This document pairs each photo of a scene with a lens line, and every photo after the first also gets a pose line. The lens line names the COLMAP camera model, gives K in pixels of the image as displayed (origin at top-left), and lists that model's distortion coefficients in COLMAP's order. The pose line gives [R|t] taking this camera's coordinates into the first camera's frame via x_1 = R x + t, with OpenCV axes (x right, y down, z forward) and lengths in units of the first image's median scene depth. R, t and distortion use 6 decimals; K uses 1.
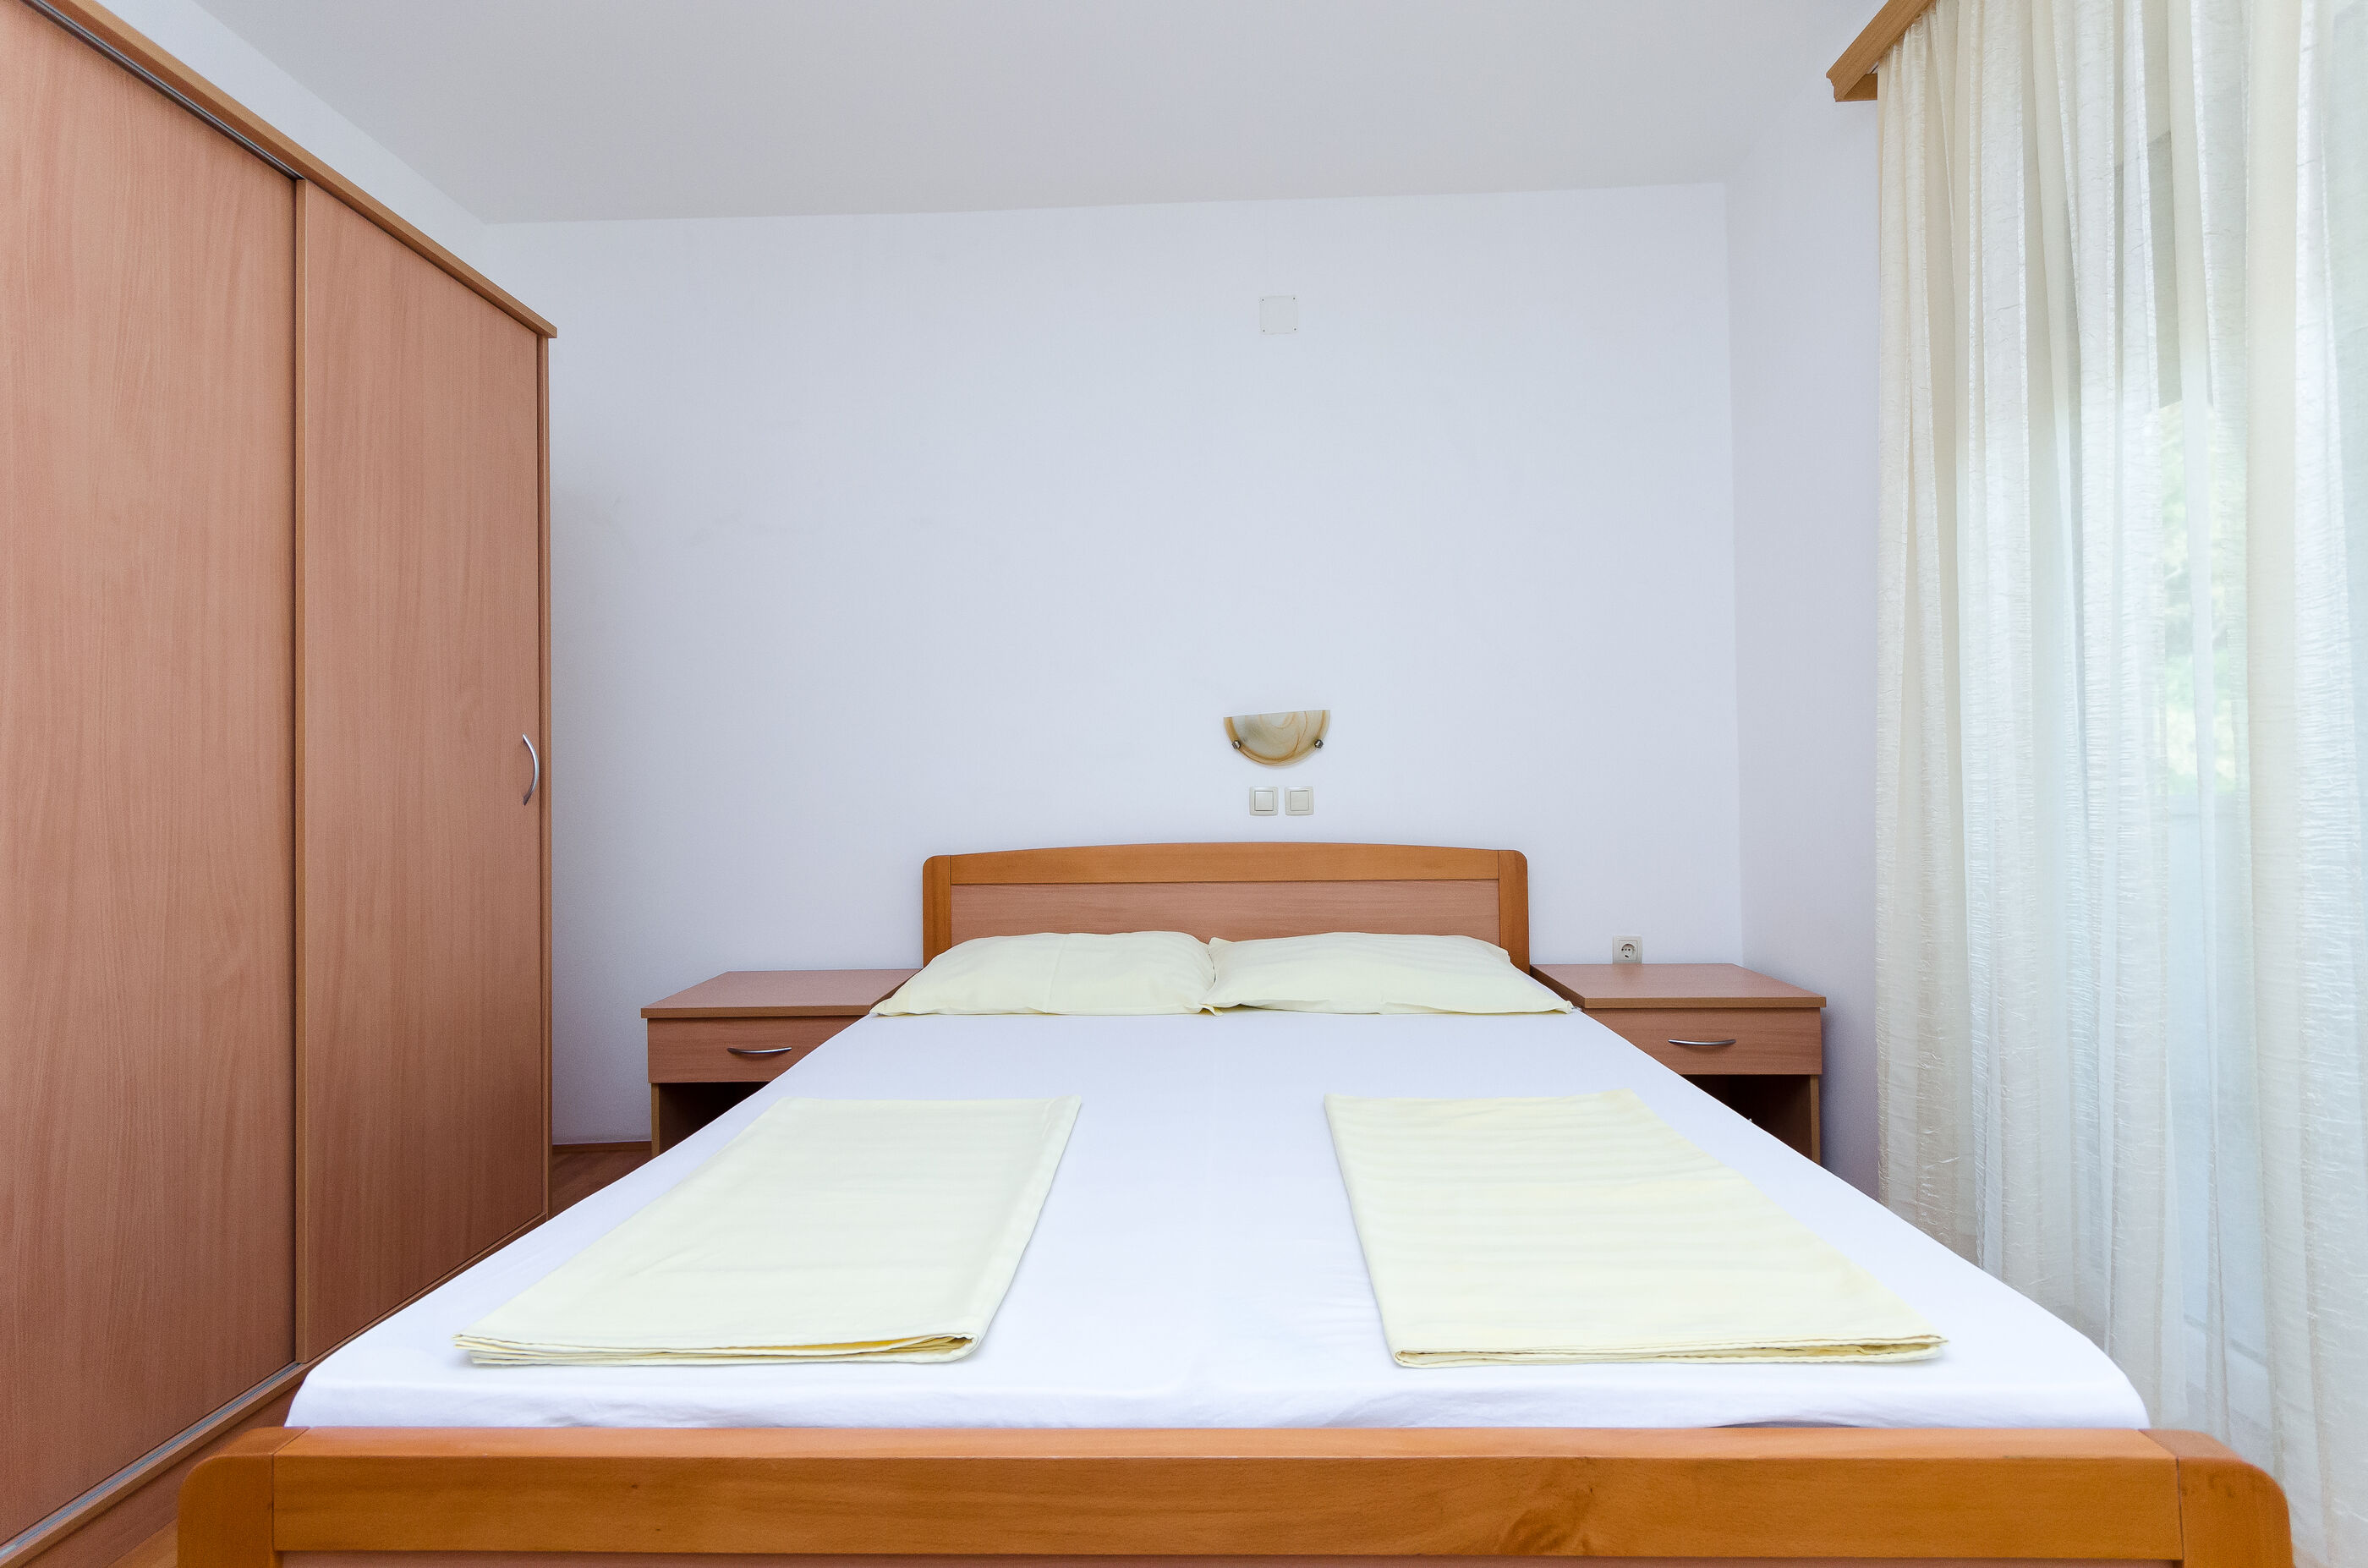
lens RADIAL K [[1069.6, 0, 1177.3], [0, 1069.6, 784.6], [0, 0, 1]] dist [-0.008188, 0.000396]
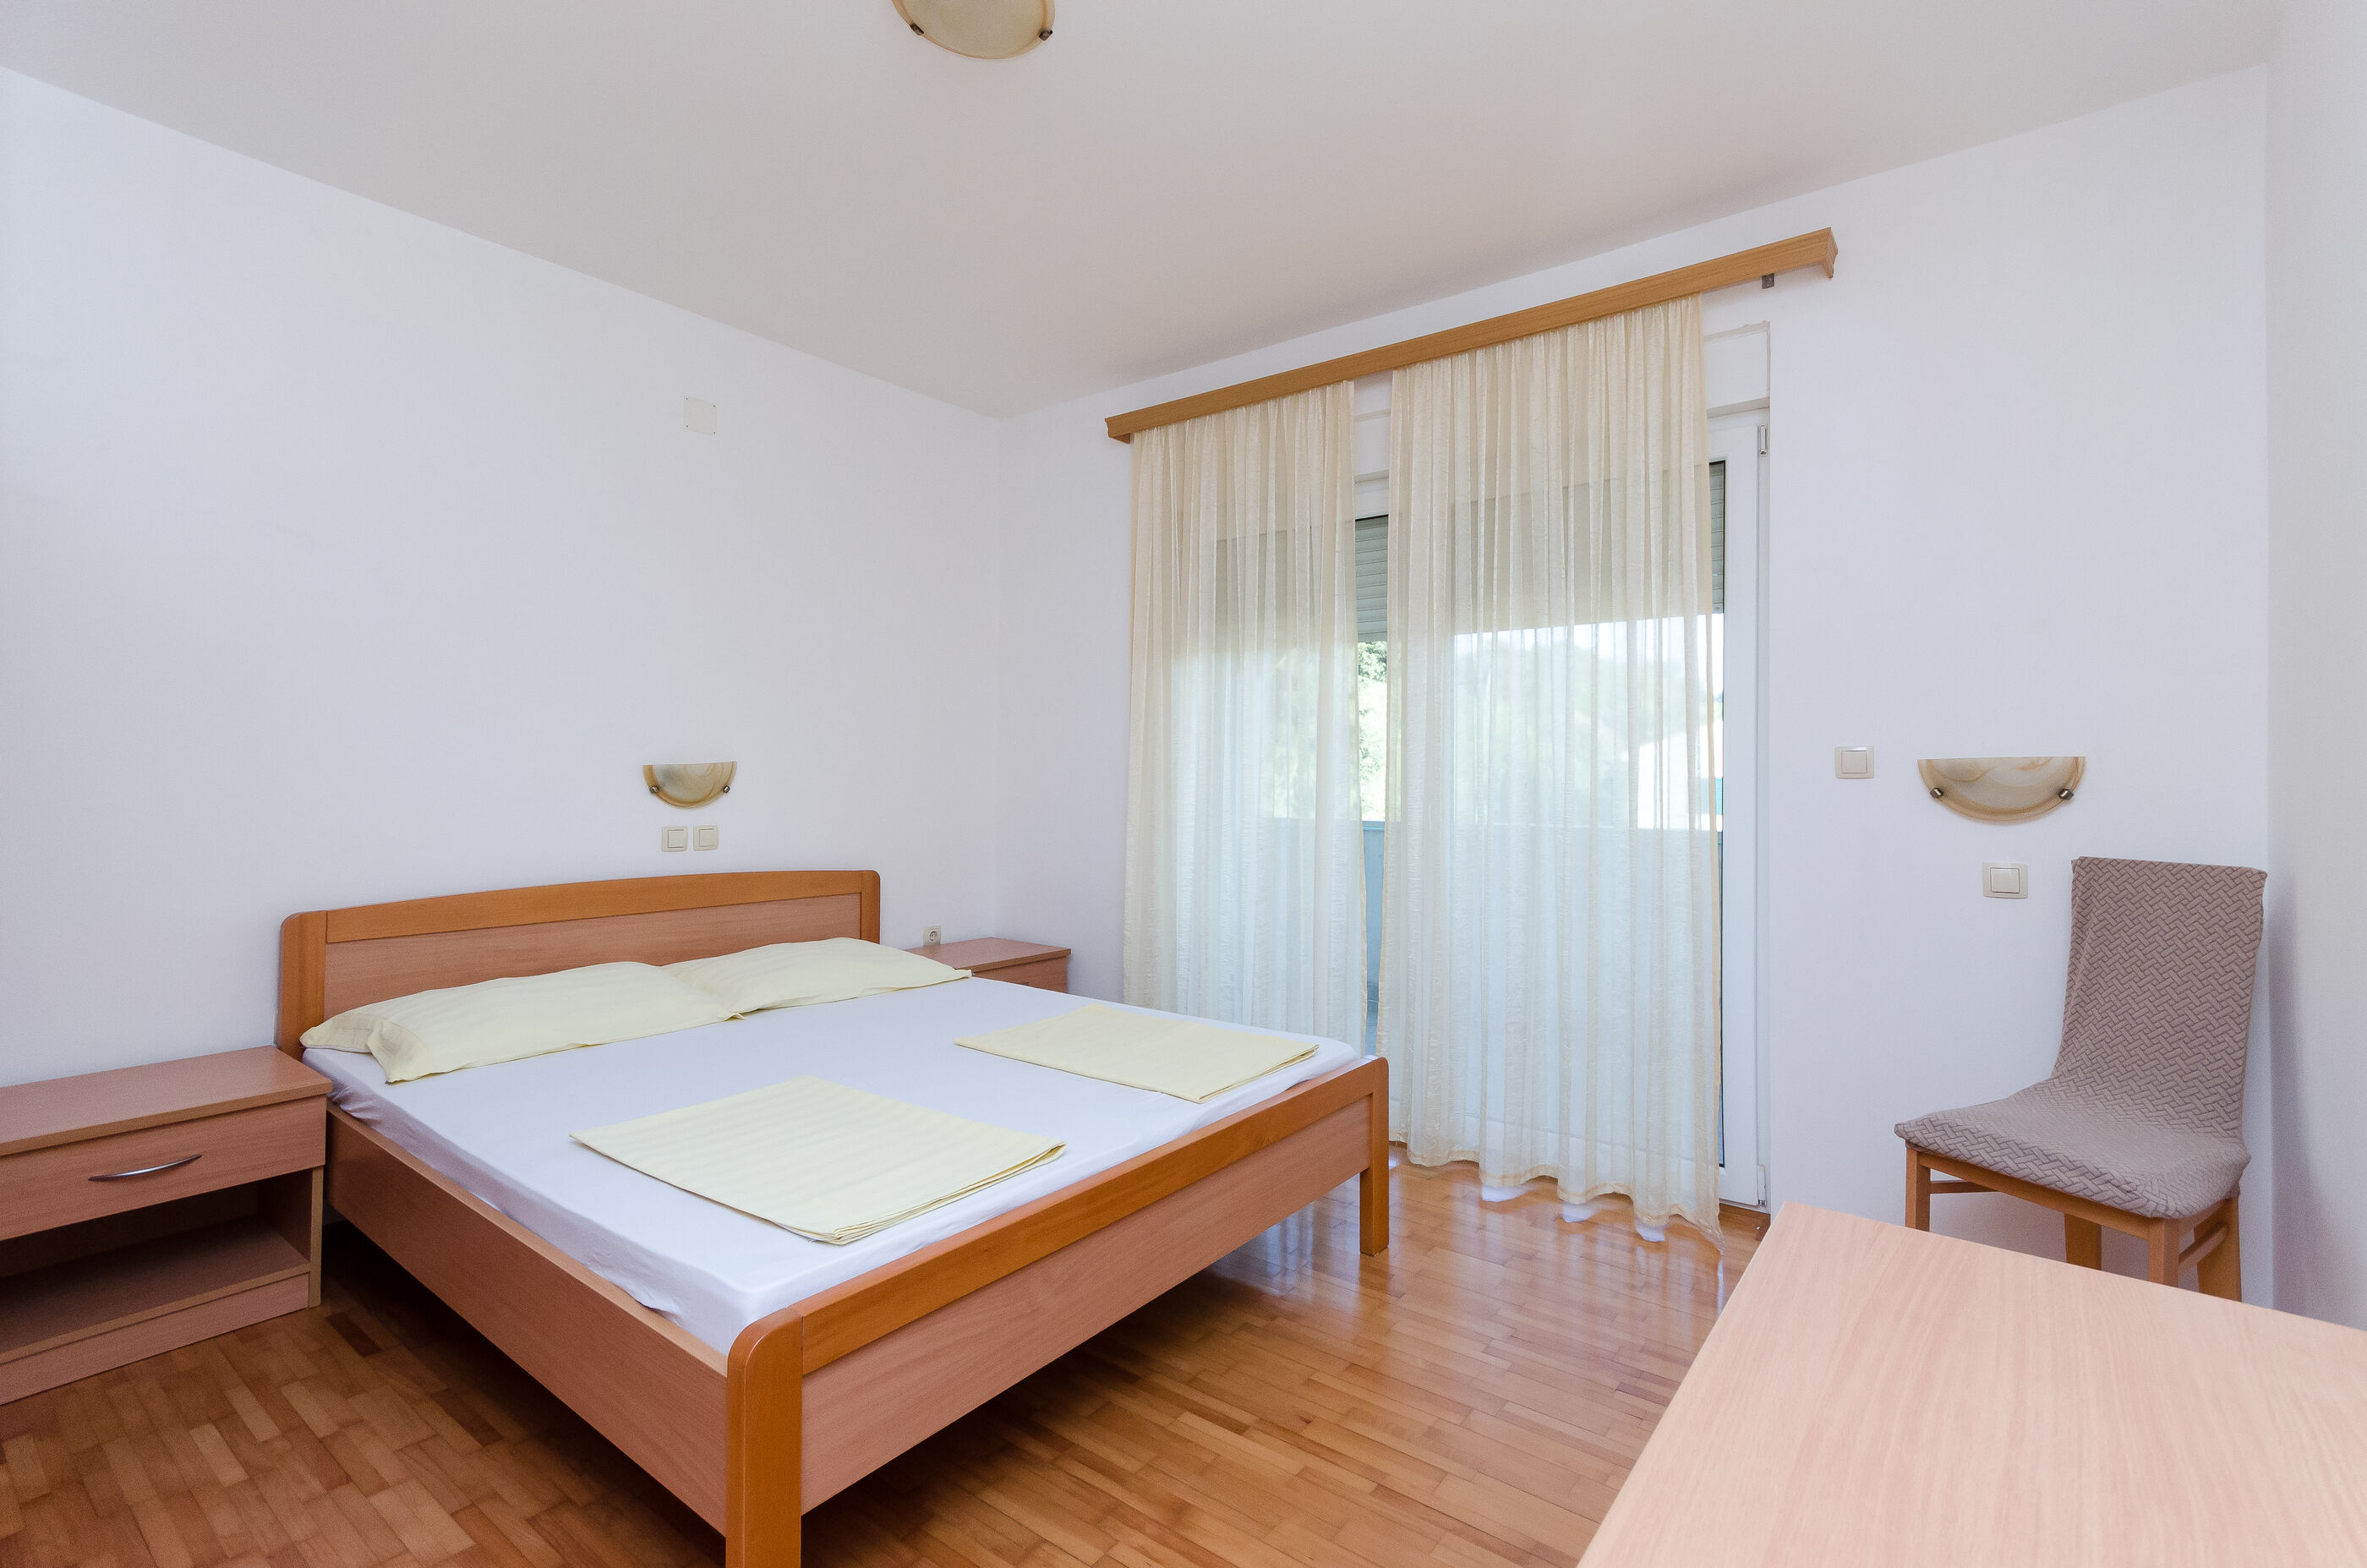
lens RADIAL K [[1069.1, 0, 1186.9], [0, 1069.1, 774.8], [0, 0, 1]] dist [-0.008188, 0.000396]
pose [[0.601666, 0.012300, 0.798653, -0.644204], [-0.010429, 0.999917, -0.007543, -0.064343], [-0.798680, -0.003791, 0.601744, -0.153888]]
